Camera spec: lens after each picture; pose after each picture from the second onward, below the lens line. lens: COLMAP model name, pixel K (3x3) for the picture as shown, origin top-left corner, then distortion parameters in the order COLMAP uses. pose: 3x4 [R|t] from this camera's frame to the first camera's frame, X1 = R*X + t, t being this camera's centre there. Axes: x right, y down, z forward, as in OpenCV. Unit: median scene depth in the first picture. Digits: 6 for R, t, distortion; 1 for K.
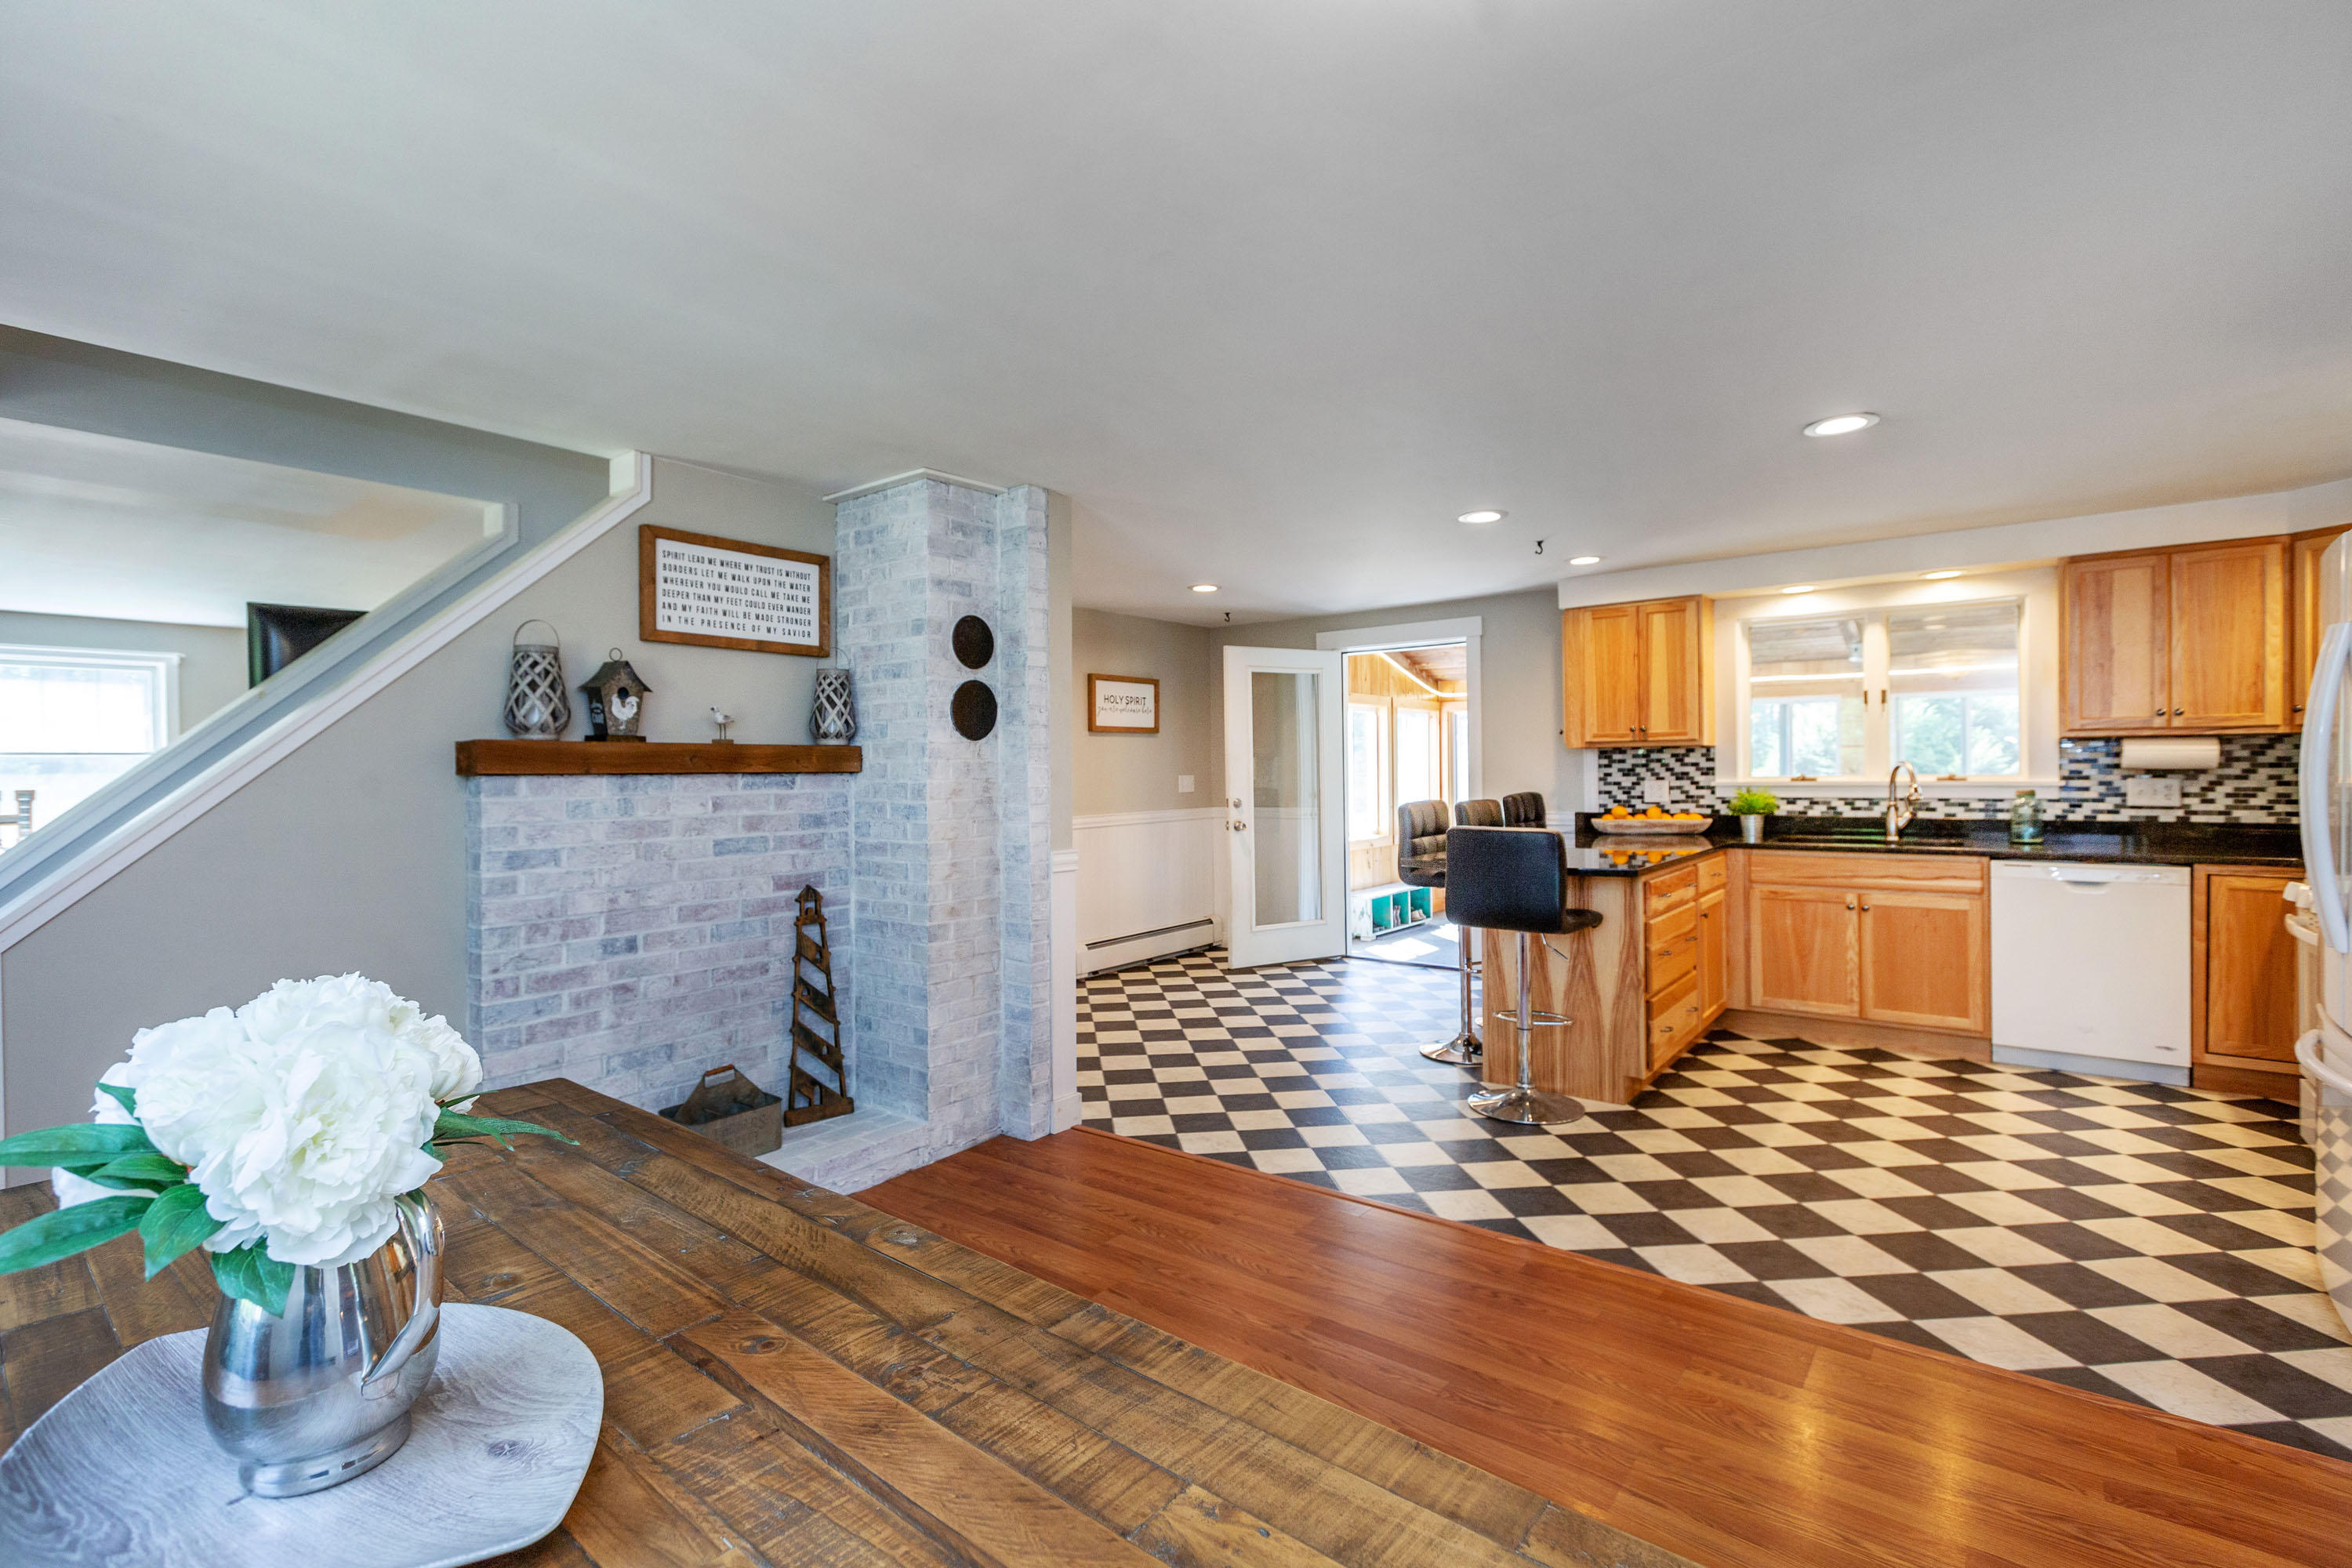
lens RADIAL K [[1105.6, 0, 1166.4], [0, 1105.6, 752.3], [0, 0, 1]] dist [0.030078, 0.000037]
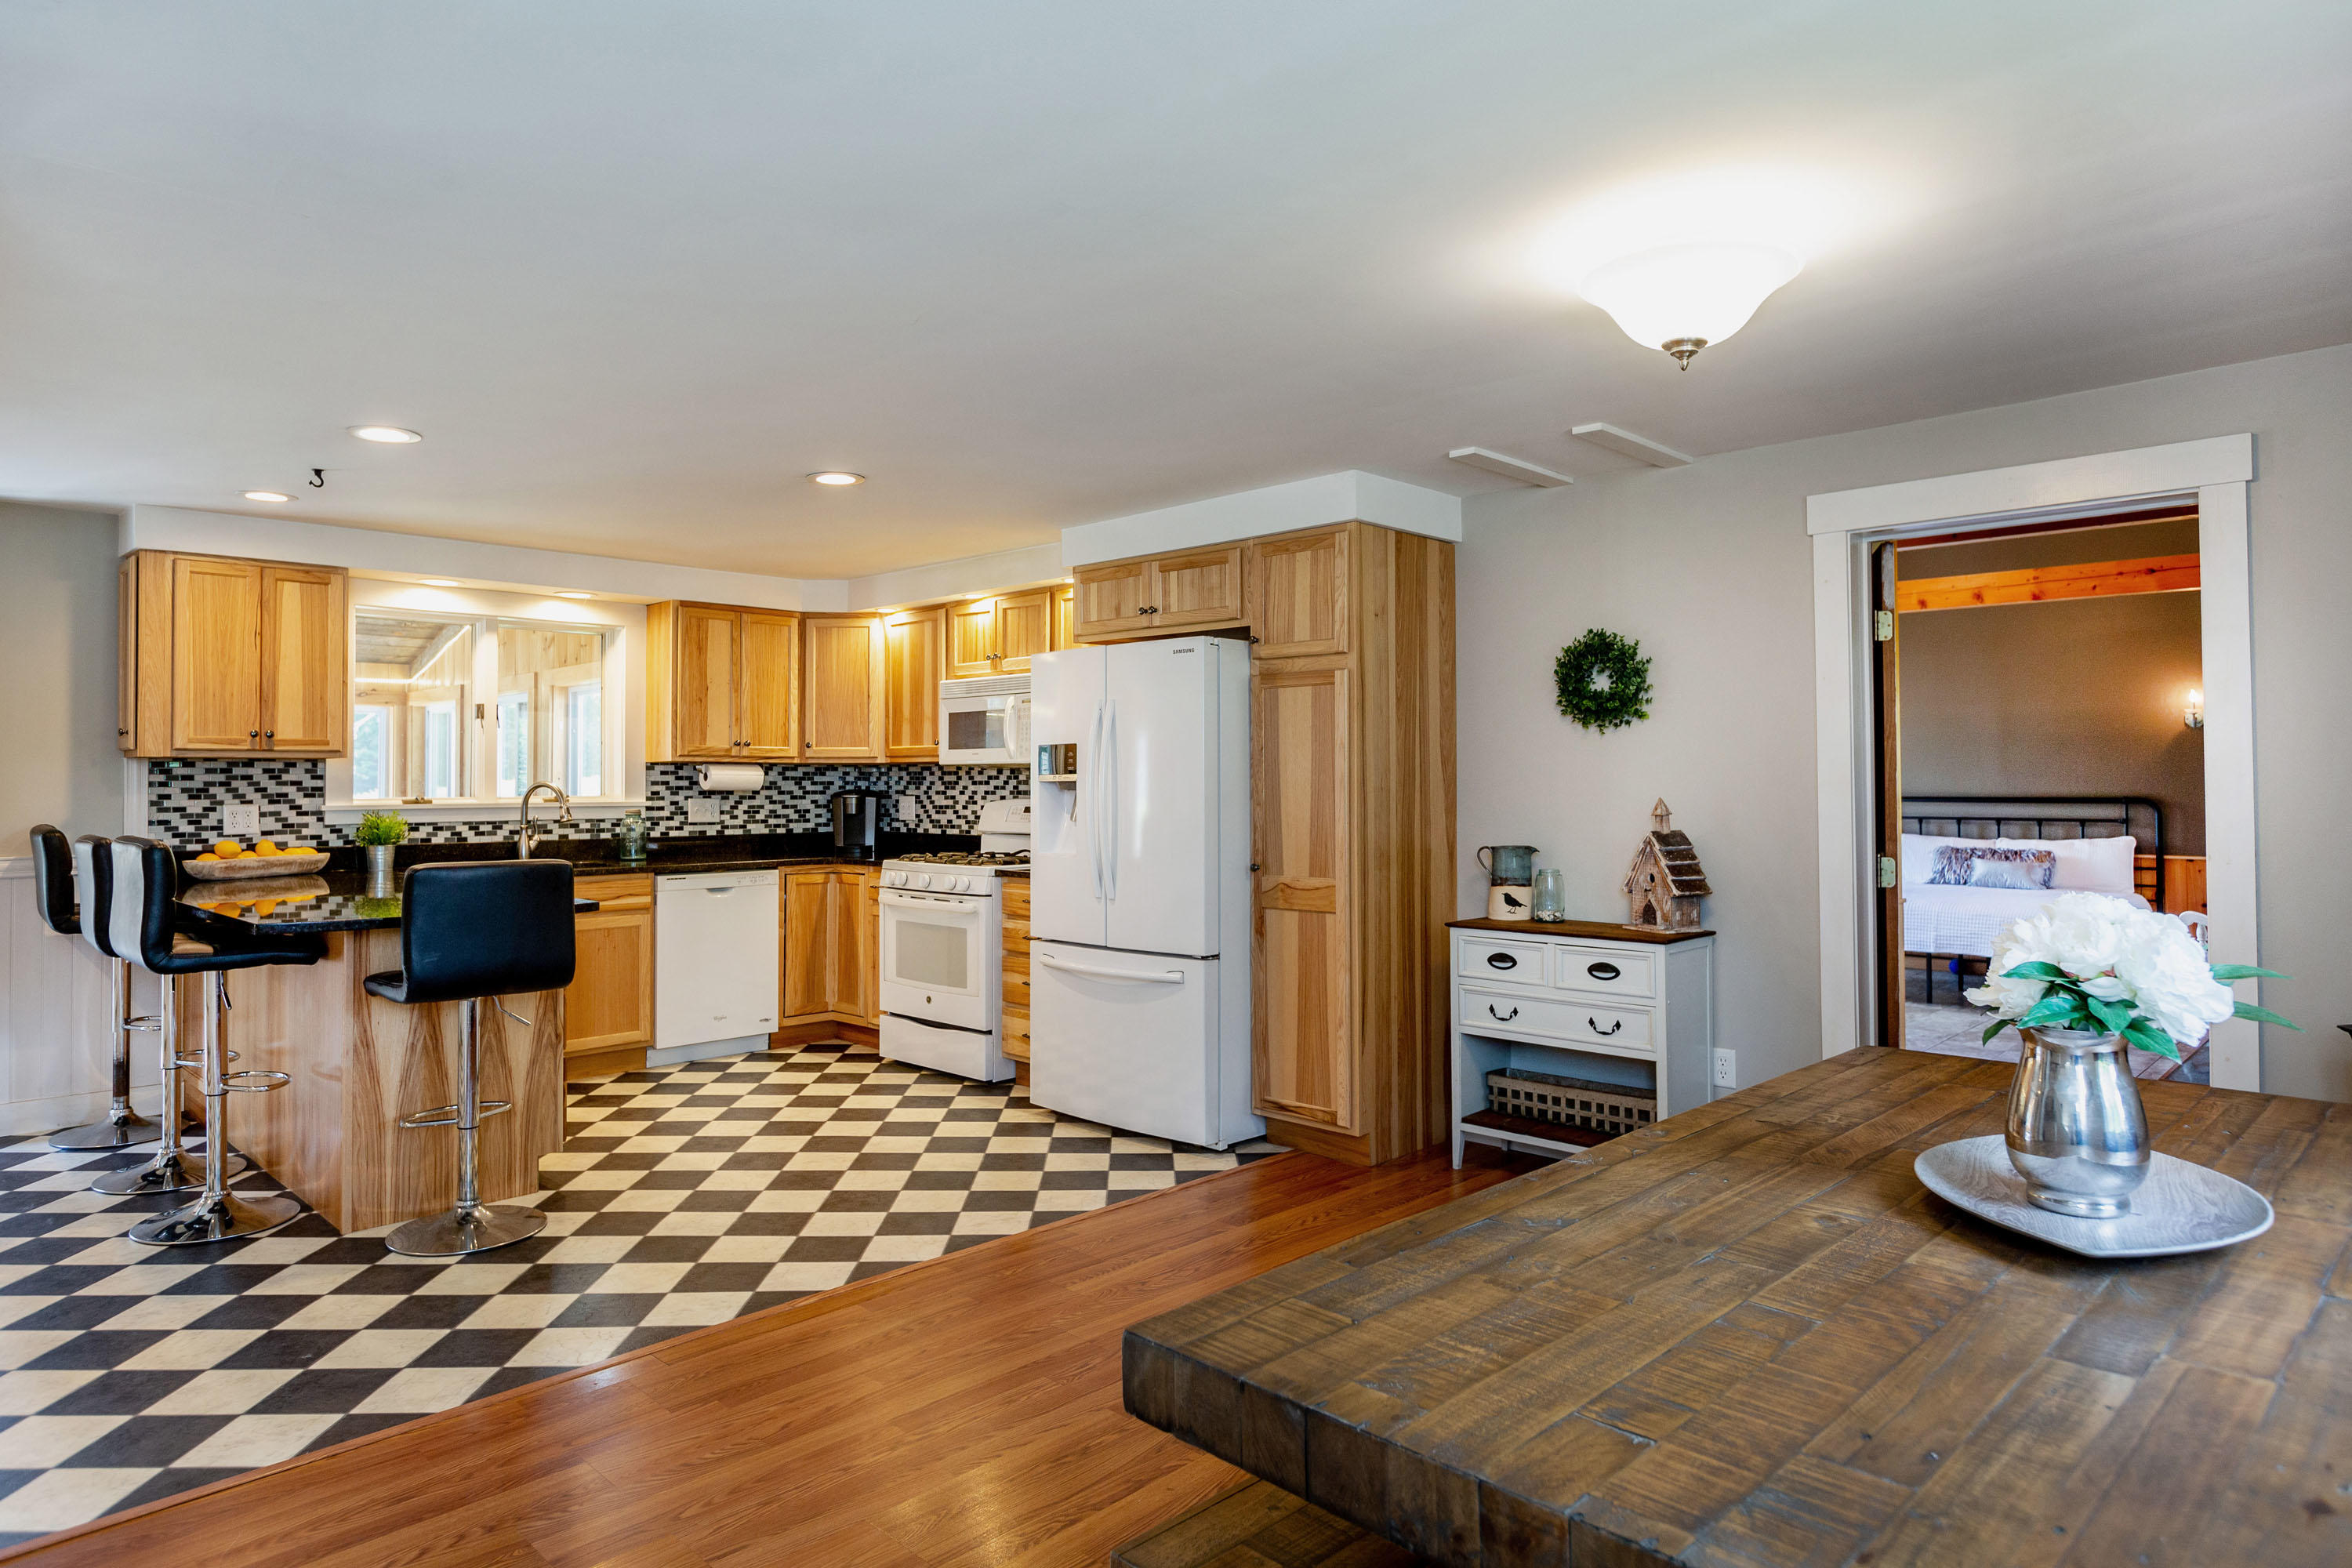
lens RADIAL K [[1348.1, 0, 1176.0], [0, 1348.1, 784.0], [0, 0, 1]] dist [-0.004189, -0.000098]
pose [[0.108589, 0.009640, 0.994040, -0.533166], [-0.016296, 0.999836, -0.007916, 0.012387], [-0.993953, -0.015339, 0.108728, 0.413144]]
